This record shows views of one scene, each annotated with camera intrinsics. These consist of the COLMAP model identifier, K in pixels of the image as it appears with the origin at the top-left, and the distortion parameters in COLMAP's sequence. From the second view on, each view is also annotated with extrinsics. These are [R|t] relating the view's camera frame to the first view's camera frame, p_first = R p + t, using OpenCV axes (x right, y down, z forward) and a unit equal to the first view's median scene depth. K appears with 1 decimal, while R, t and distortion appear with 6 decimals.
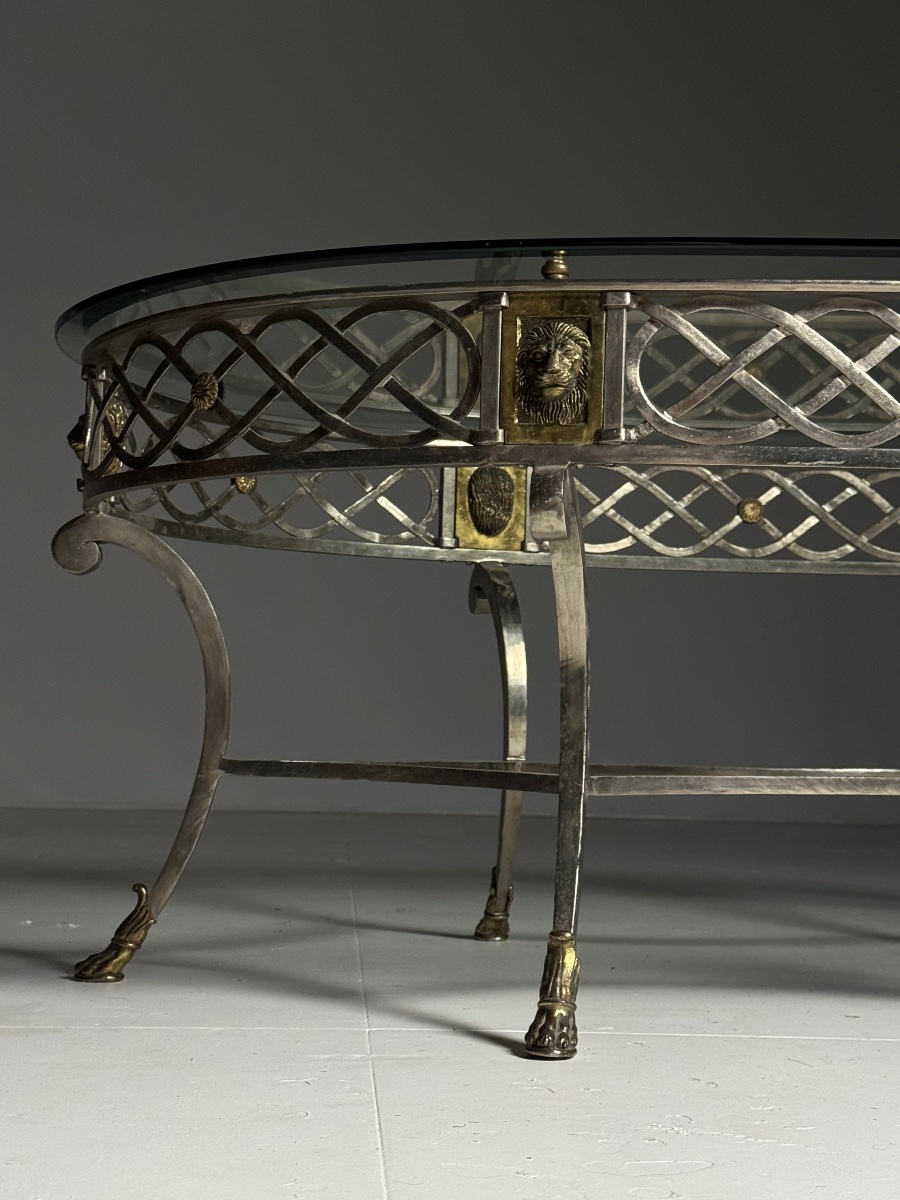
lens RADIAL K [[2137.7, 0, 450.0], [0, 2137.7, 600.0], [0, 0, 1]] dist [0.138118, 0.087112]
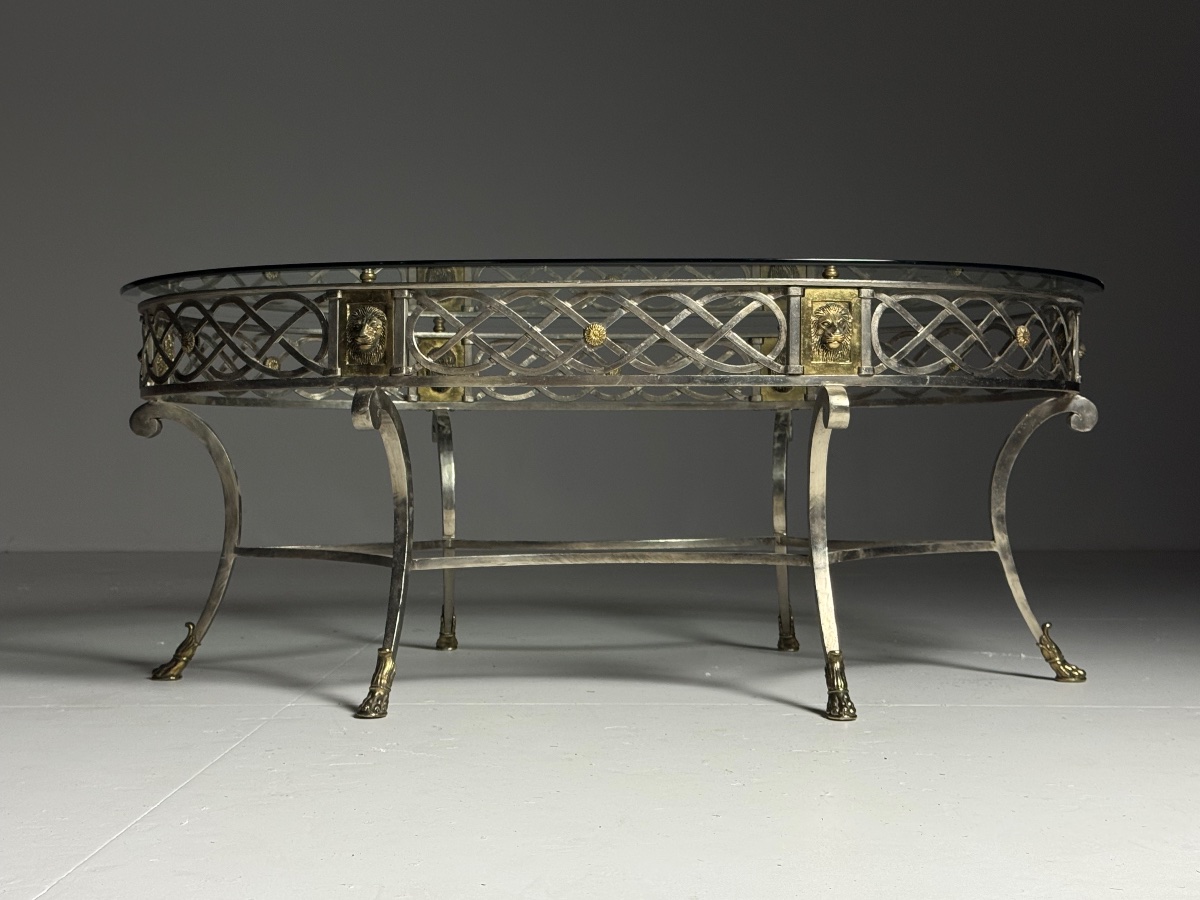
lens RADIAL K [[1765.2, 0, 600.0], [0, 1765.2, 450.0], [0, 0, 1]] dist [0.030619, 0.031441]
pose [[0.999032, -0.023220, -0.037363, 0.276409], [0.025051, 0.998469, 0.049312, -0.074191], [0.036160, -0.050201, 0.998084, -0.428944]]
